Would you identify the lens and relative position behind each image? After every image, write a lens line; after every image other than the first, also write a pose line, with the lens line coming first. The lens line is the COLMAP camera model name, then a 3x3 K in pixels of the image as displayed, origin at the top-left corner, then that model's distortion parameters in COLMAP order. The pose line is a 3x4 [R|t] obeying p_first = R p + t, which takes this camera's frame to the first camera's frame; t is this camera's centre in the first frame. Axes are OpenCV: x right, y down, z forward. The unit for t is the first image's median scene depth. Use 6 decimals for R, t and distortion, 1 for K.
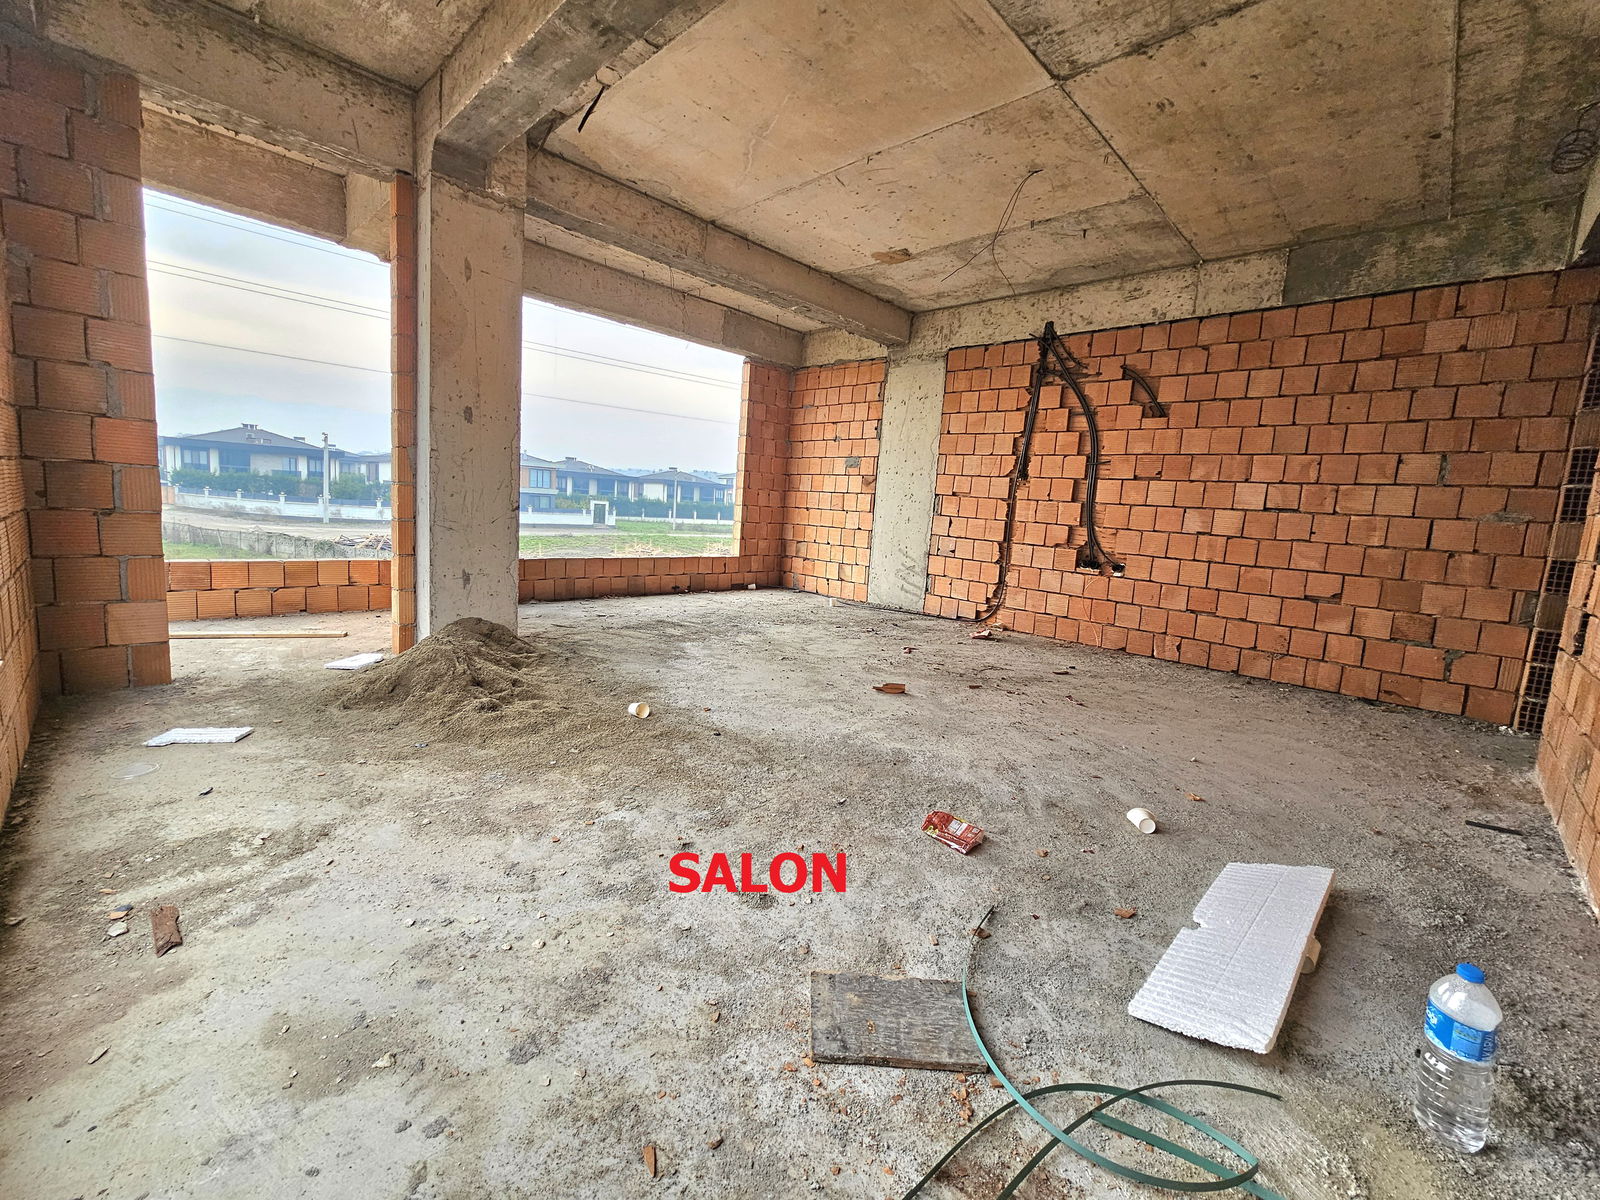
lens RADIAL K [[652.7, 0, 798.7], [0, 652.7, 590.3], [0, 0, 1]] dist [-0.002581, 0.000938]
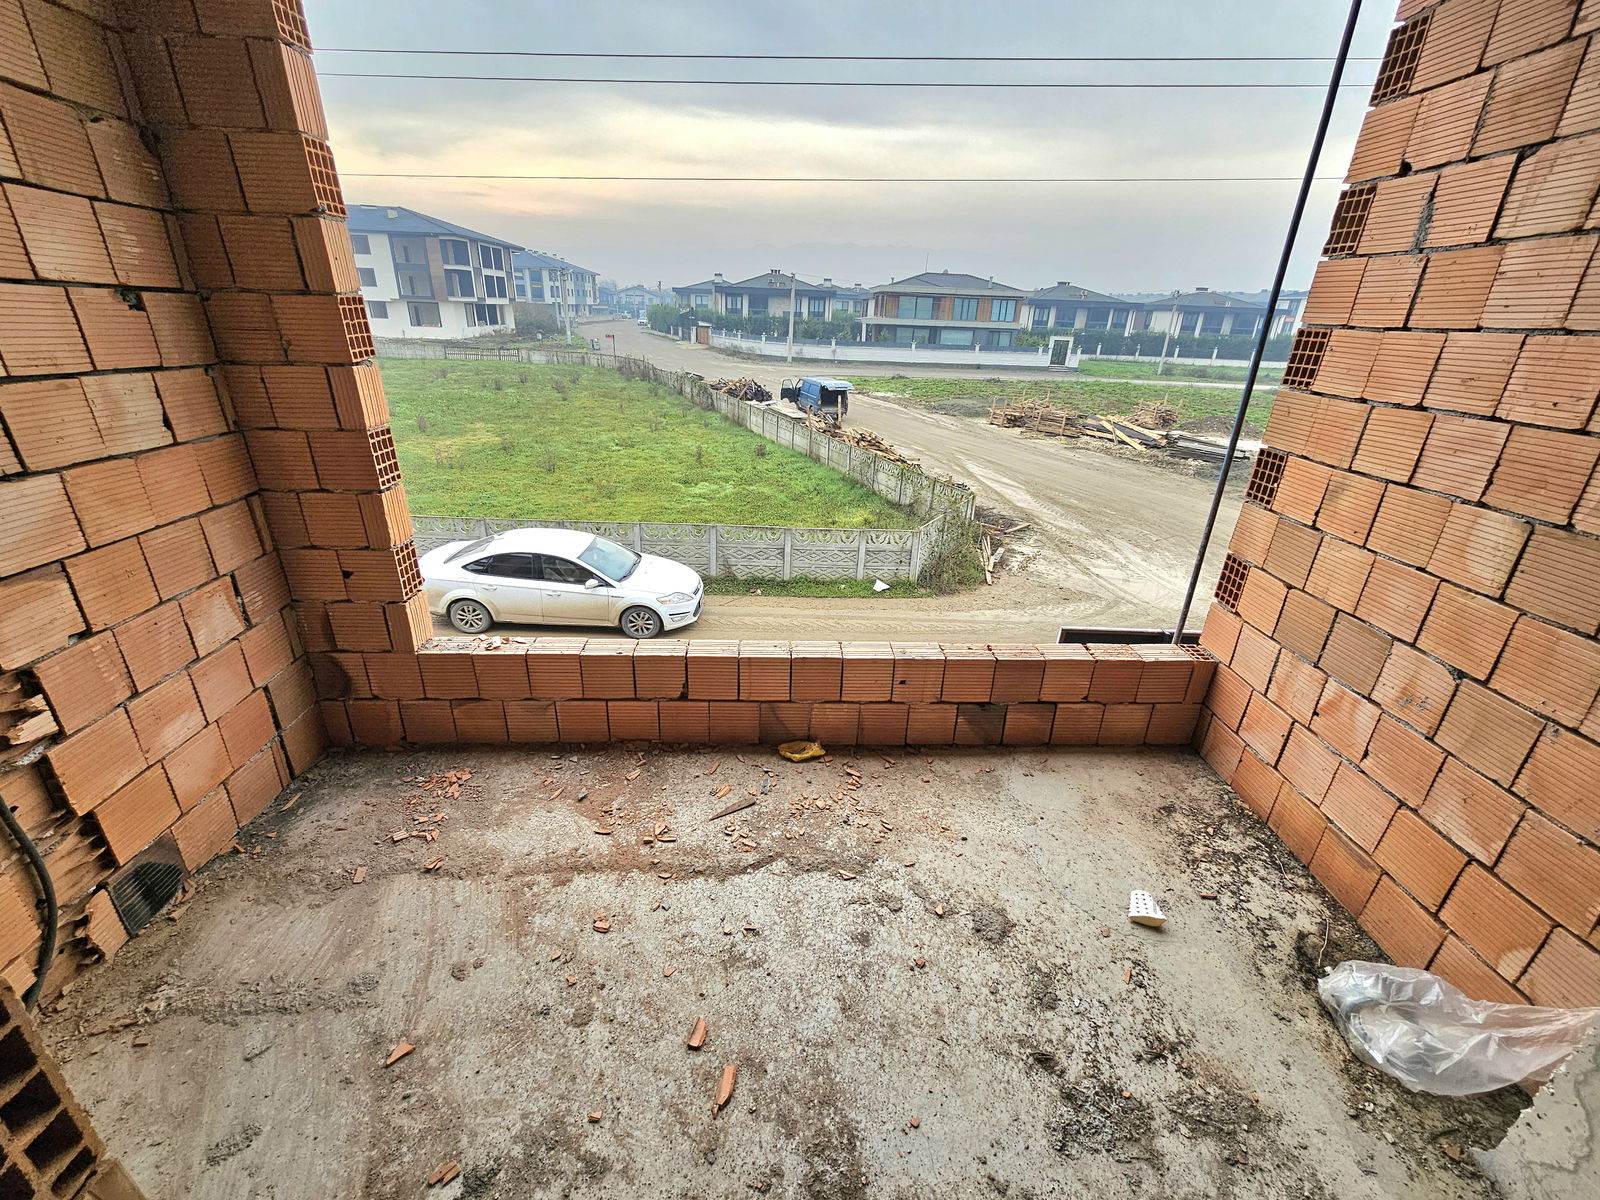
lens RADIAL K [[652.7, 0, 796.9], [0, 652.7, 589.2], [0, 0, 1]] dist [-0.002581, 0.000938]
pose [[0.727742, 0.236092, -0.643935, 0.141584], [-0.079254, 0.961543, 0.262970, -0.042204], [0.681257, -0.140340, 0.718467, 0.279409]]
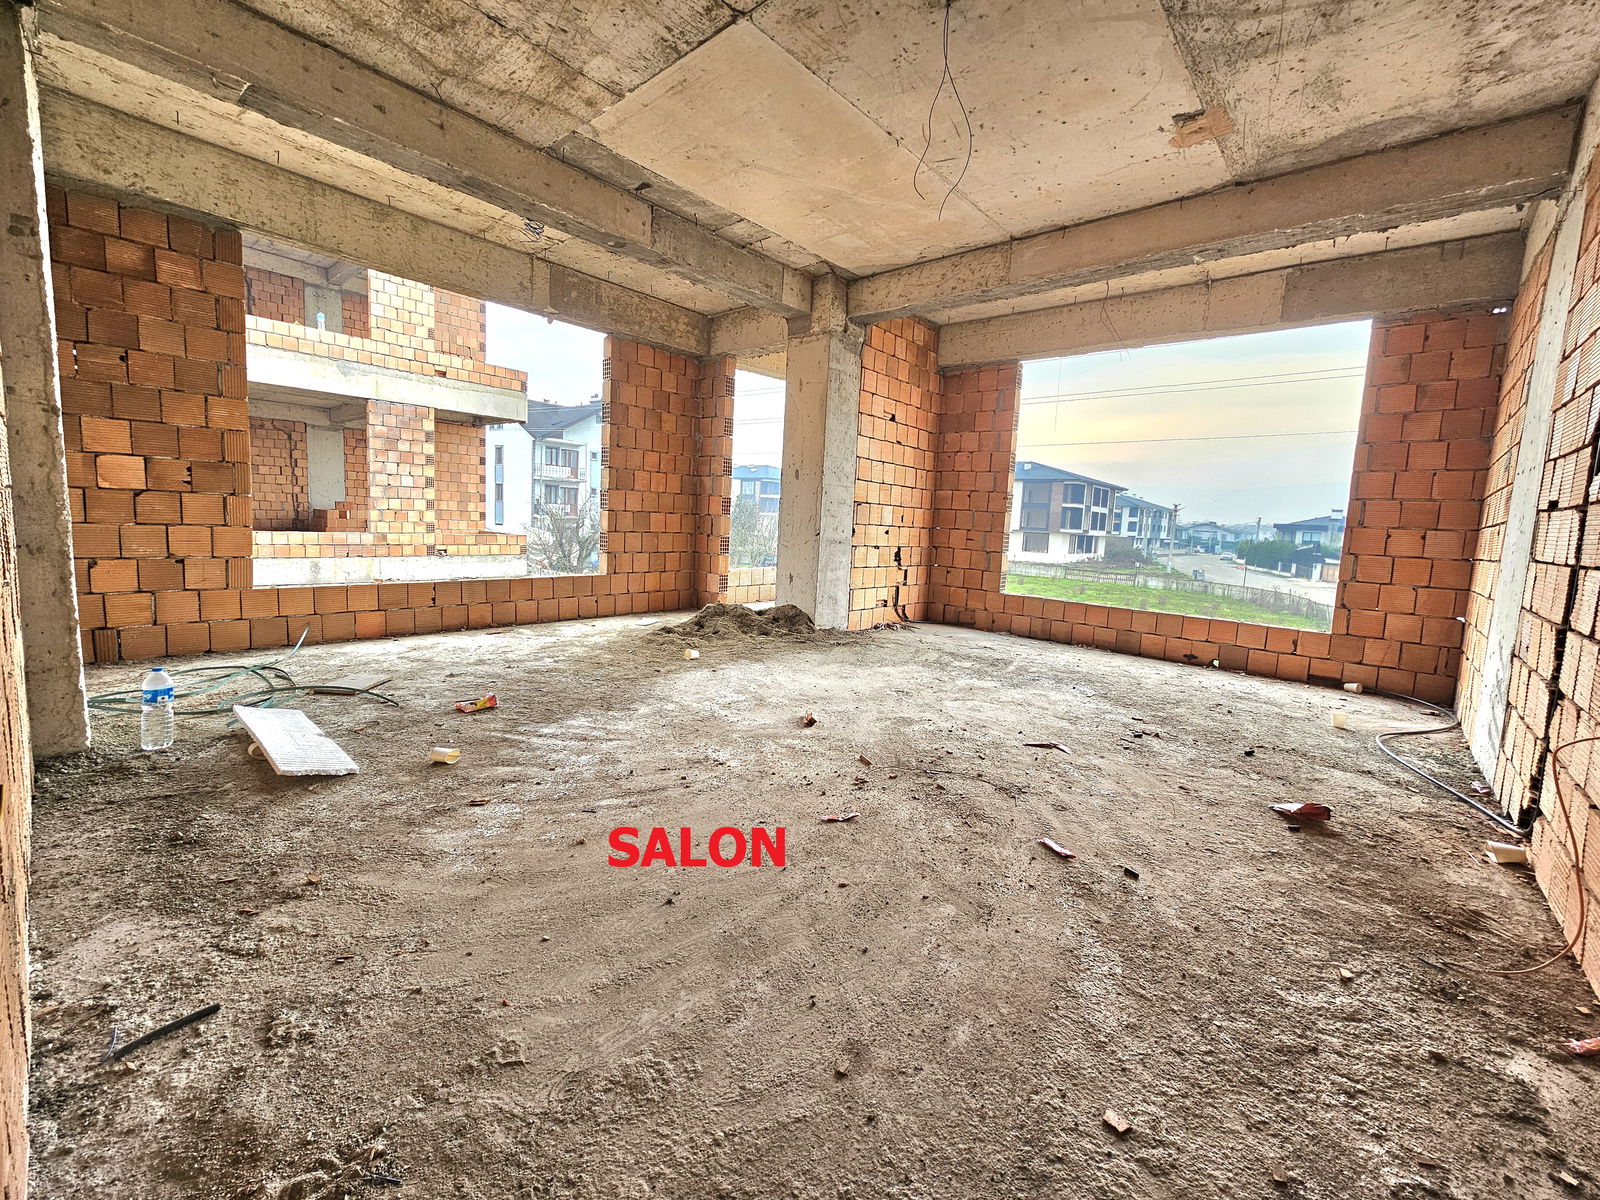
lens RADIAL K [[652.7, 0, 798.4], [0, 652.7, 591.3], [0, 0, 1]] dist [-0.002581, 0.000938]
pose [[0.060219, 0.051299, -0.996866, 0.105078], [-0.177864, 0.983248, 0.039854, -0.005385], [0.982211, 0.174907, 0.068334, 0.091860]]
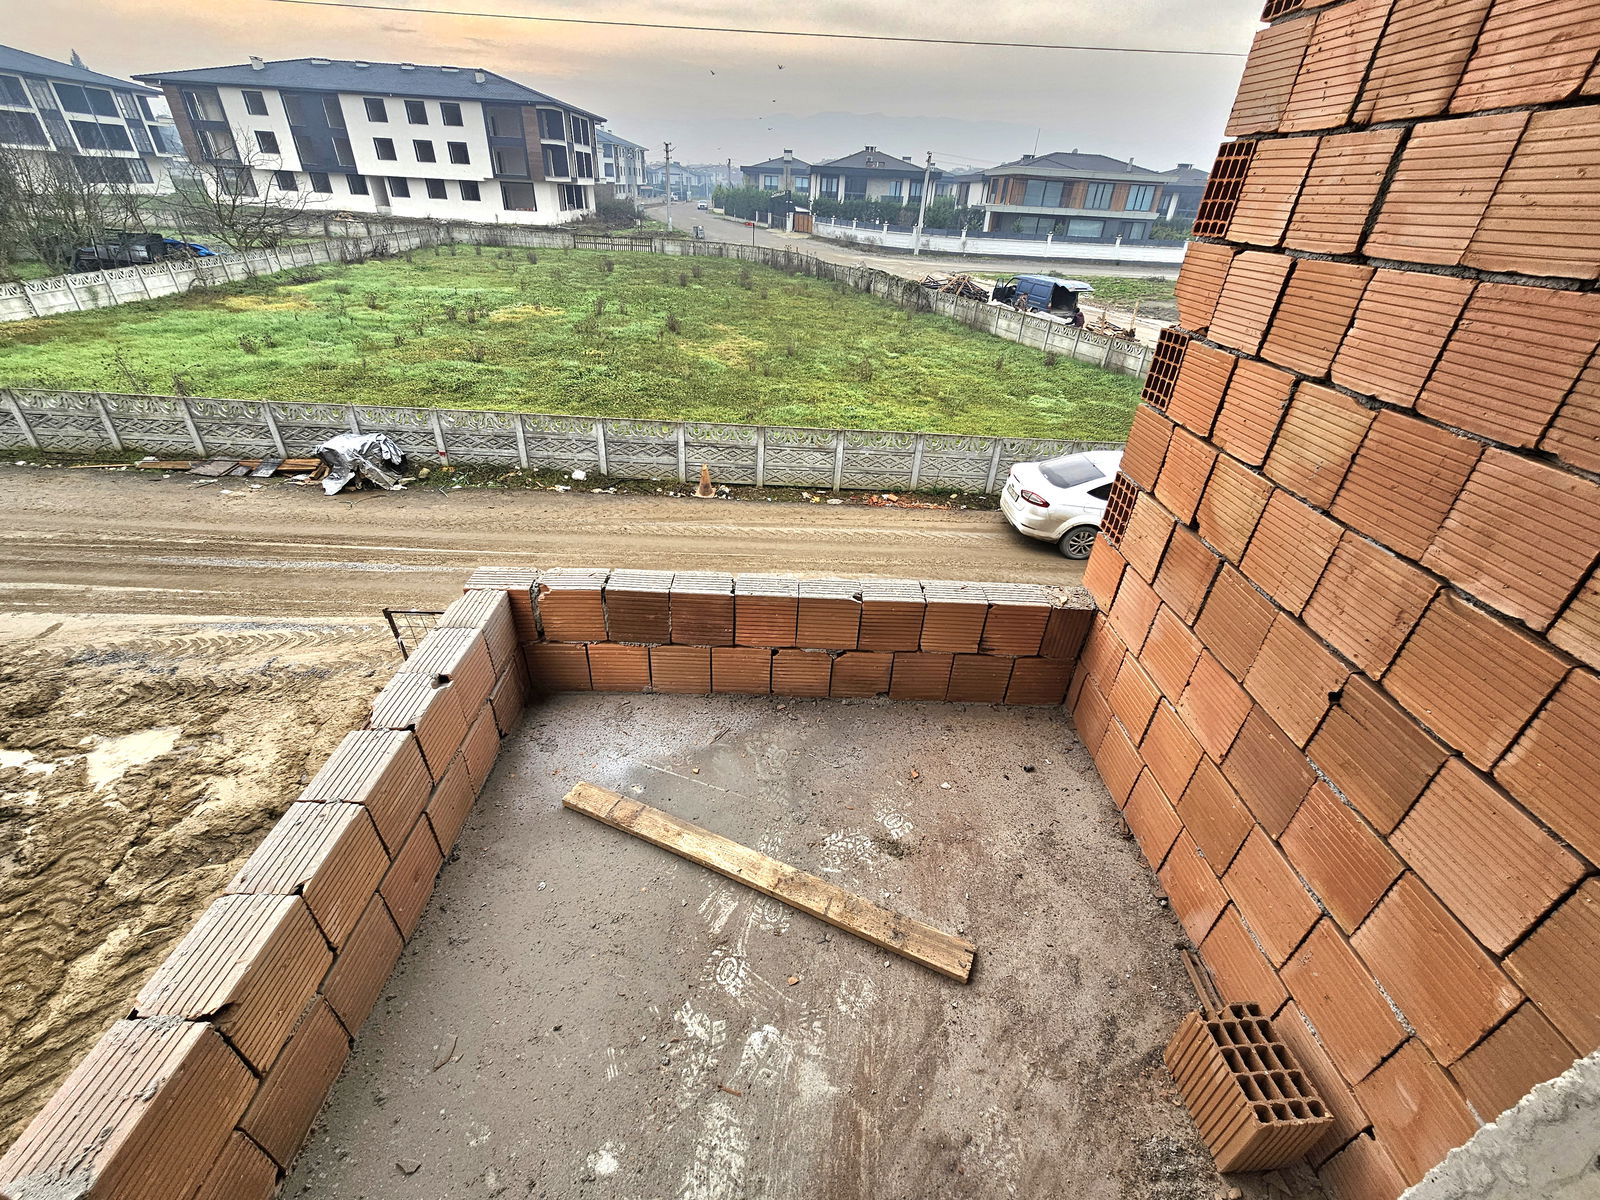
lens RADIAL K [[652.7, 0, 796.3], [0, 652.7, 592.0], [0, 0, 1]] dist [-0.002581, 0.000938]
pose [[0.708167, 0.342995, -0.617134, -0.067599], [-0.090609, 0.910994, 0.402343, -0.026518], [0.700207, -0.229008, 0.676214, 0.082487]]
